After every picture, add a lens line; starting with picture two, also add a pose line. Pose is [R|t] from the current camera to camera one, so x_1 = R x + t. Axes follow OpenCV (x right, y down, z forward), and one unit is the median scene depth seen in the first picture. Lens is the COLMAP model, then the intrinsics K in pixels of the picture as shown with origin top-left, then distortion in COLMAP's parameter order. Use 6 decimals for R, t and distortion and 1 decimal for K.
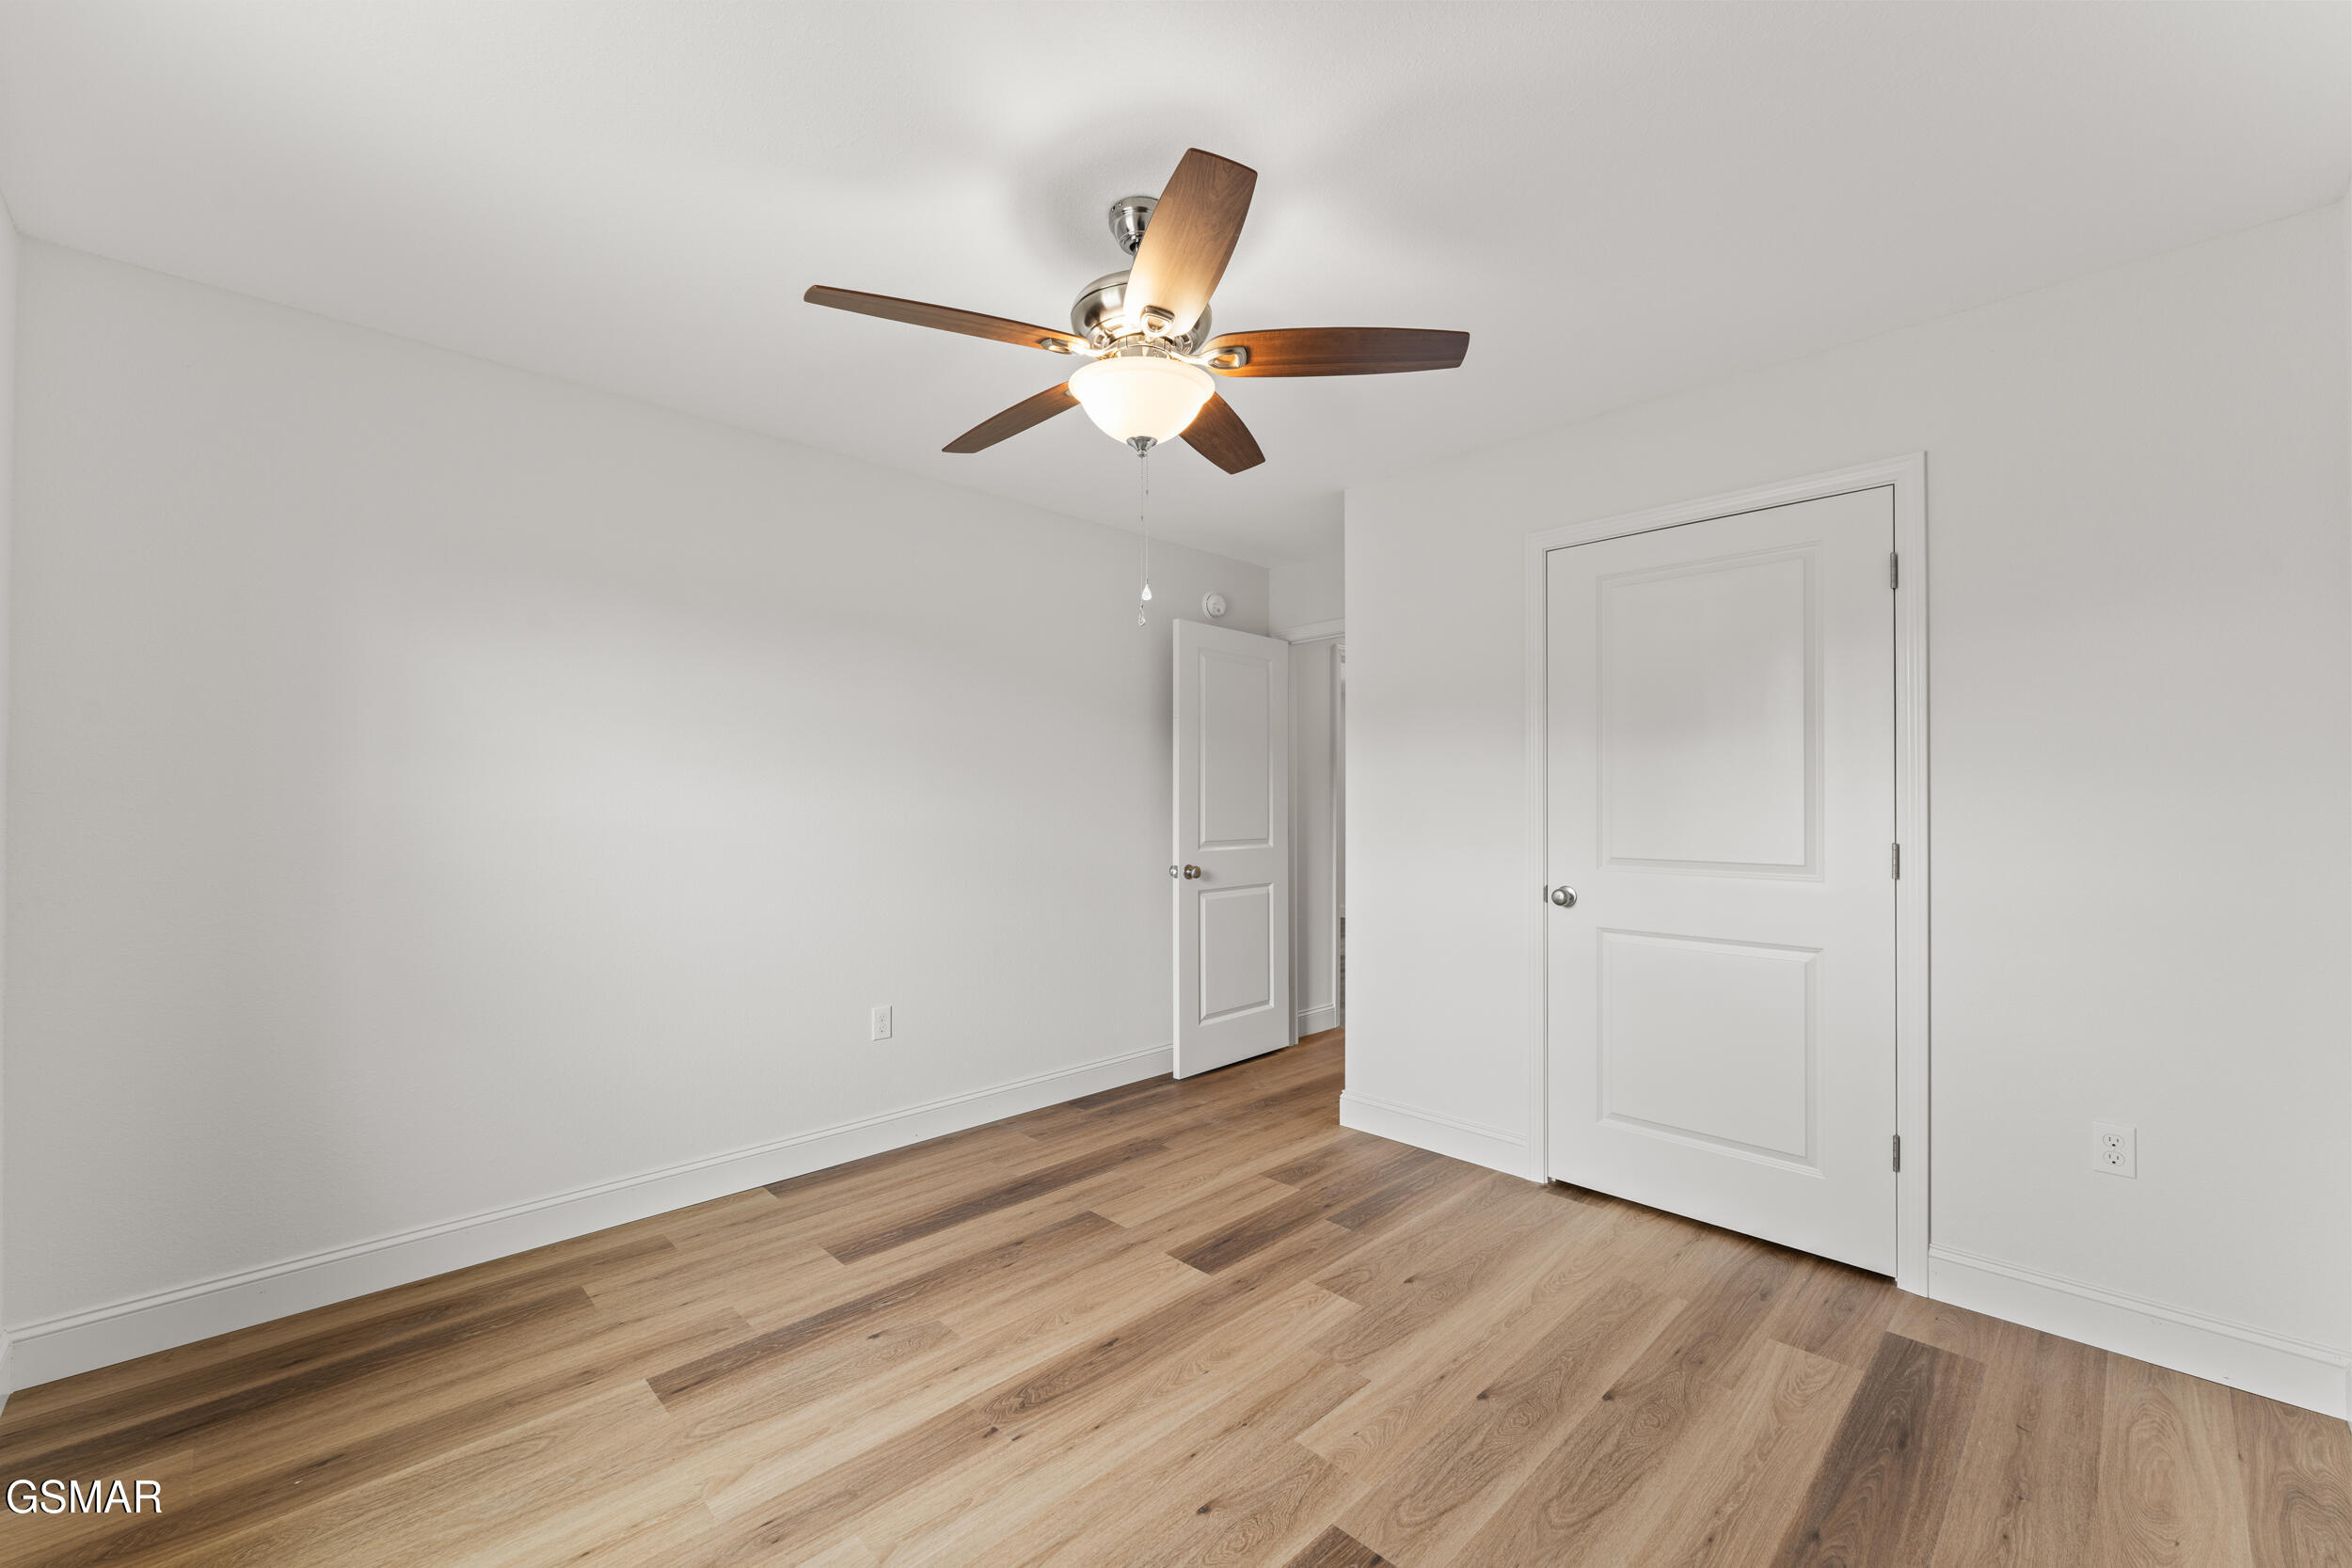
lens RADIAL K [[1153.3, 0, 1176.0], [0, 1153.3, 784.0], [0, 0, 1]] dist [0.016955, -0.000002]
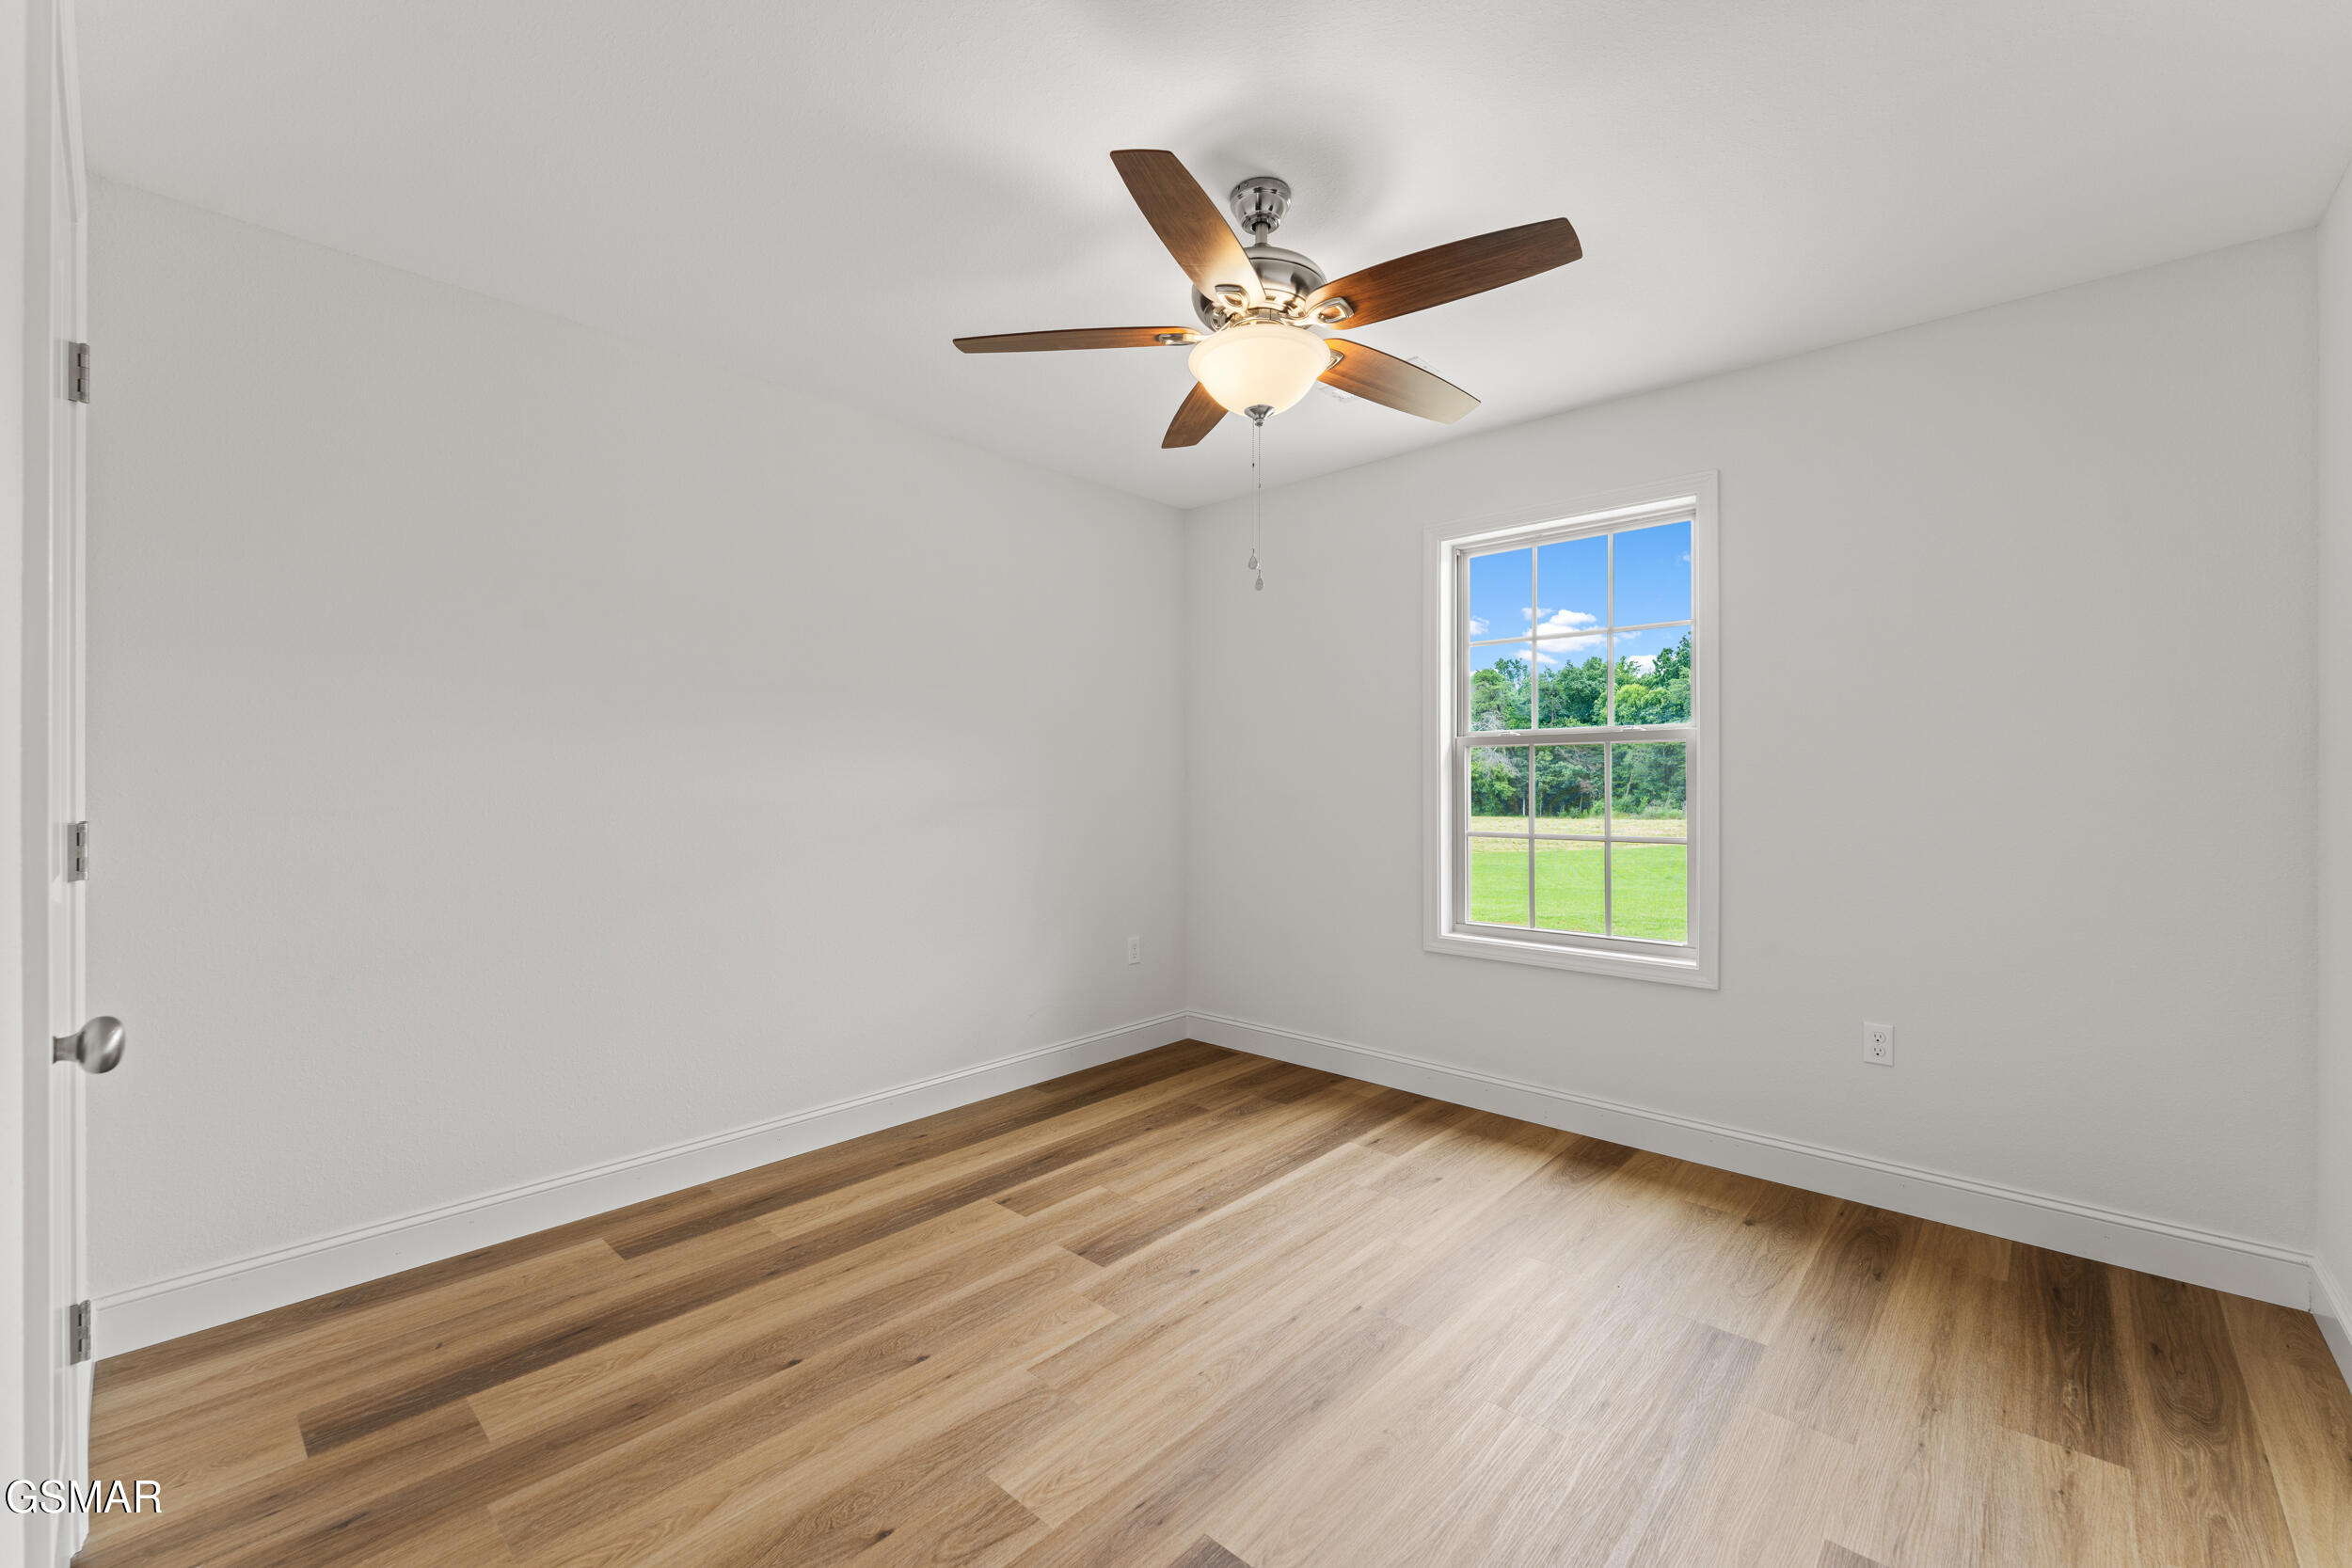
lens RADIAL K [[1153.3, 0, 1176.0], [0, 1153.3, 784.0], [0, 0, 1]] dist [0.016955, -0.000002]
pose [[-0.999142, 0.001097, -0.041401, 0.085413], [0.001592, 0.999928, -0.011932, 0.045860], [0.041385, -0.011988, -0.999071, 1.969432]]
